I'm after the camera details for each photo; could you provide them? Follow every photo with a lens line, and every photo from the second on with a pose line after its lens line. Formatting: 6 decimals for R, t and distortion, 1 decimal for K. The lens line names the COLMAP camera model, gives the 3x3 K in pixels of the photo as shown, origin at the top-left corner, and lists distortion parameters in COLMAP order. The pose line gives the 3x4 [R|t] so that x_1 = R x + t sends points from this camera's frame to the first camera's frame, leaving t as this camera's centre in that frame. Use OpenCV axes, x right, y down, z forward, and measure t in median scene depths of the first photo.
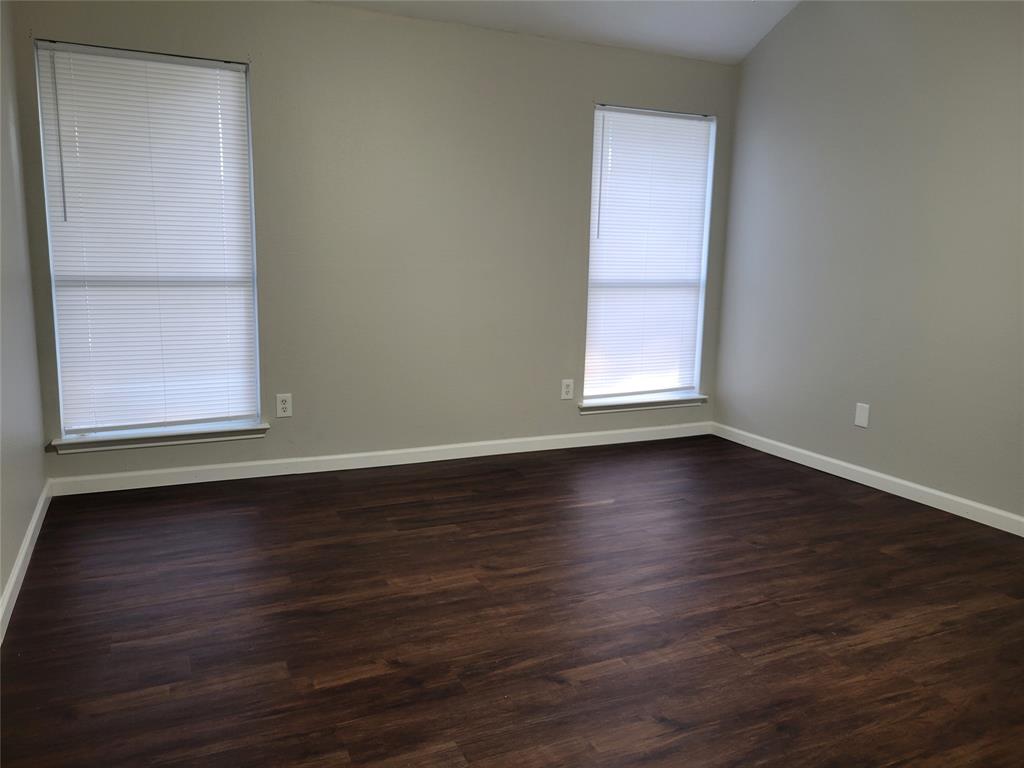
lens RADIAL K [[756.7, 0, 509.0], [0, 756.7, 382.3], [0, 0, 1]] dist [0.032956, -0.014477]
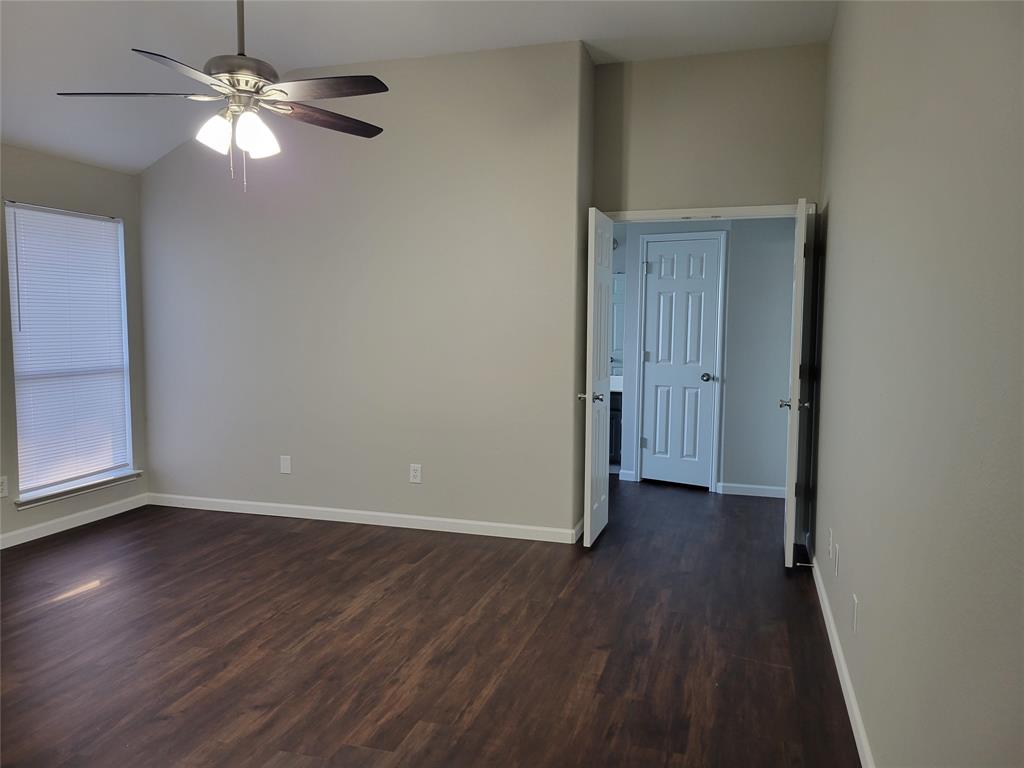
lens RADIAL K [[756.7, 0, 513.9], [0, 756.7, 382.7], [0, 0, 1]] dist [0.032956, -0.014477]
pose [[0.655089, -0.077578, 0.751558, -0.342326], [0.129221, 0.991563, -0.010283, -0.044308], [-0.744419, 0.103853, 0.659587, -0.221050]]
